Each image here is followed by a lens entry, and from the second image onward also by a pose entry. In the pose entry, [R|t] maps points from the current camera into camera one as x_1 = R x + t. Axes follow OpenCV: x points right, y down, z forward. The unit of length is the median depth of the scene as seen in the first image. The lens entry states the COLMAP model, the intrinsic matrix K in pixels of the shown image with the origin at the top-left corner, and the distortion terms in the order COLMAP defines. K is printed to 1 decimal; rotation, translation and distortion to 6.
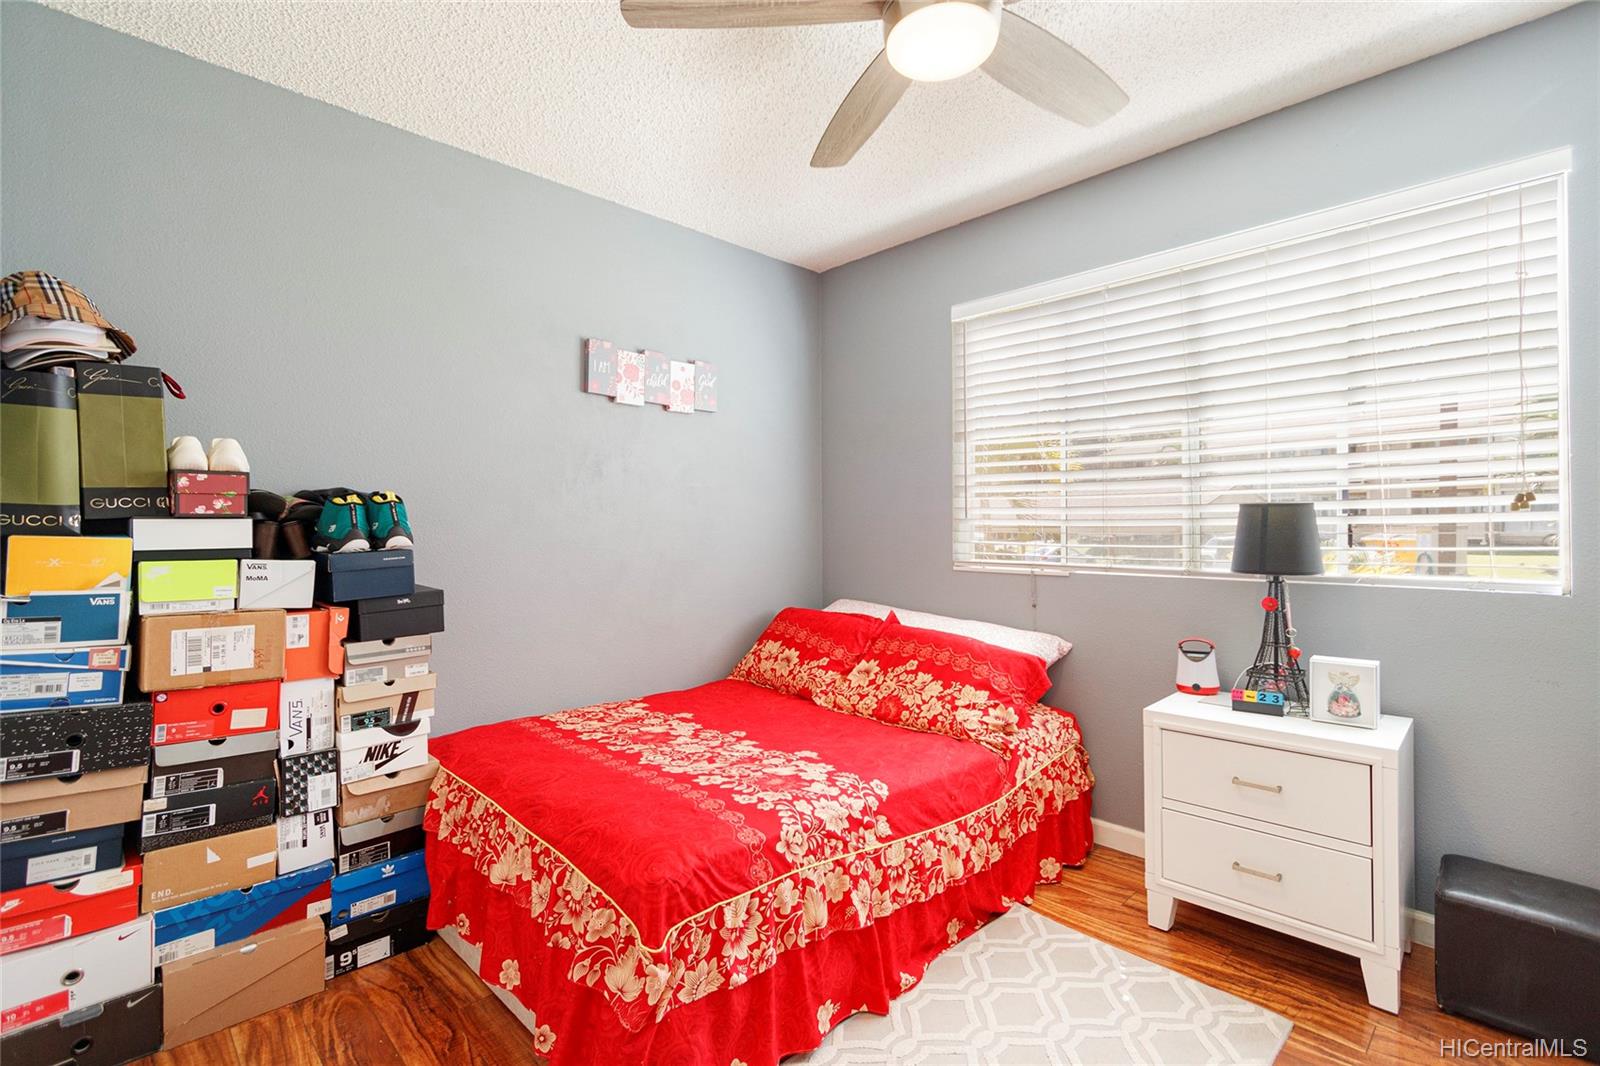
lens RADIAL K [[722.9, 0, 801.2], [0, 722.9, 529.2], [0, 0, 1]] dist [0.006743, -0.000774]
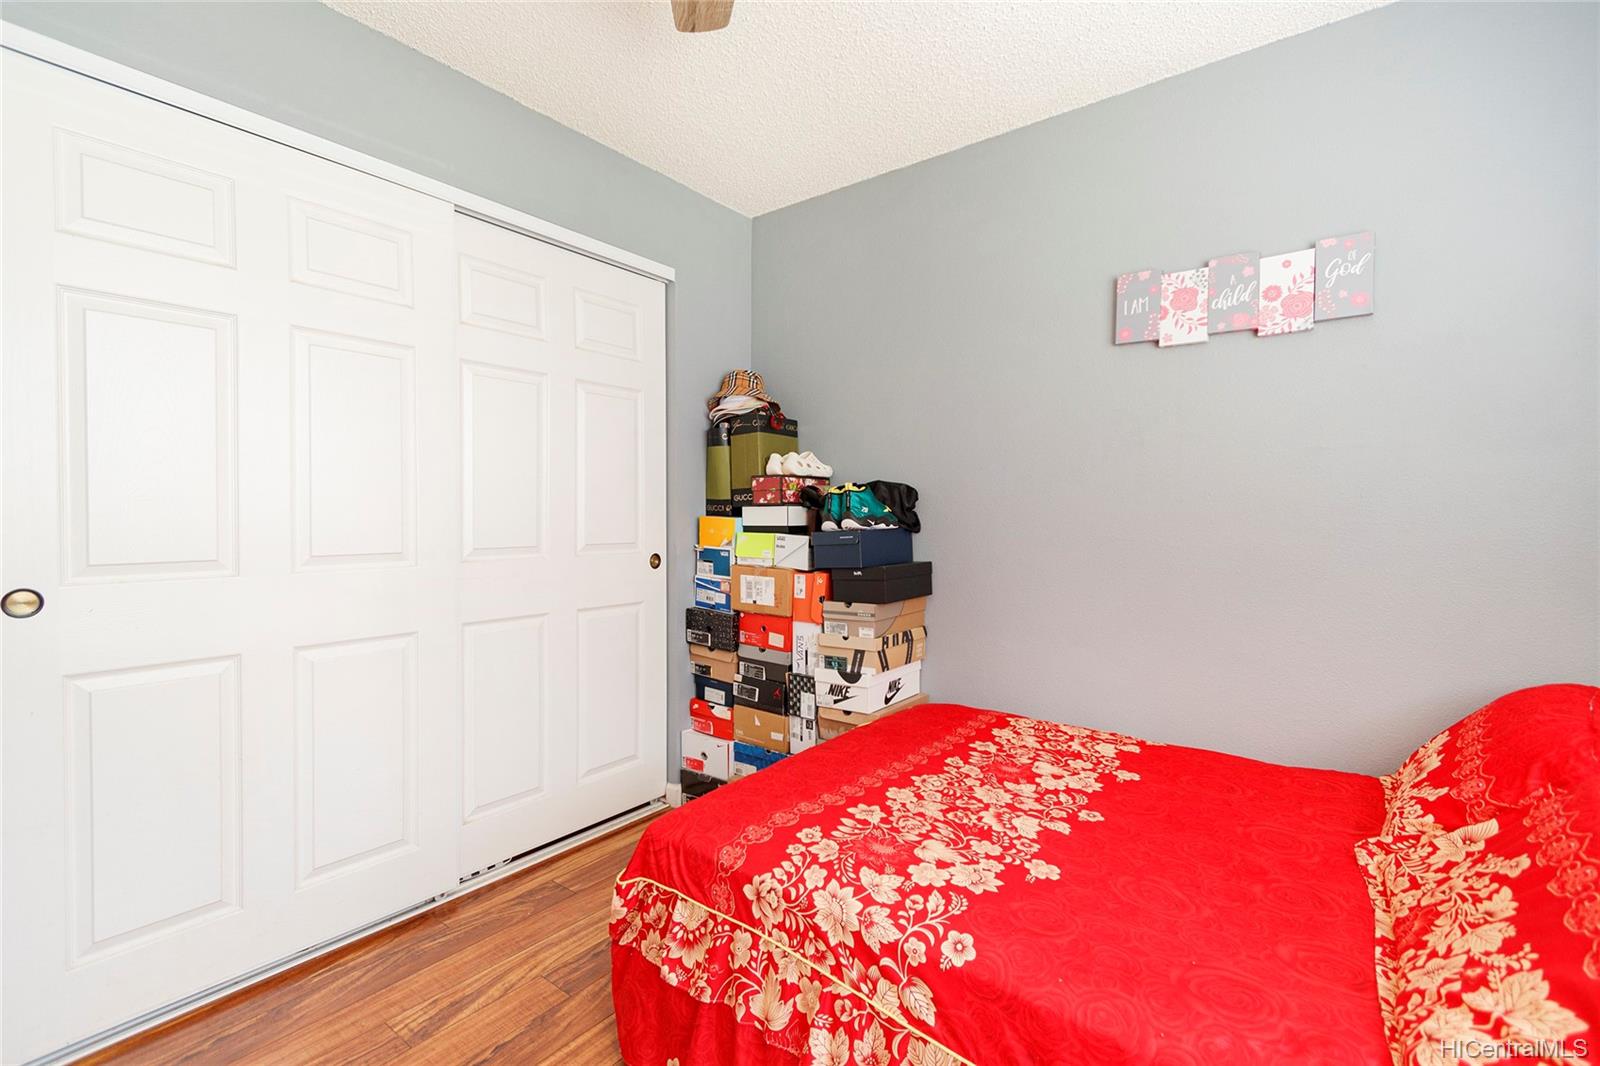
lens RADIAL K [[722.9, 0, 798.1], [0, 722.9, 532.7], [0, 0, 1]] dist [0.006743, -0.000774]
pose [[0.140926, 0.026332, -0.989670, 0.681413], [-0.005318, 0.999652, 0.025840, 0.001534], [0.990006, 0.001622, 0.141017, 0.798811]]
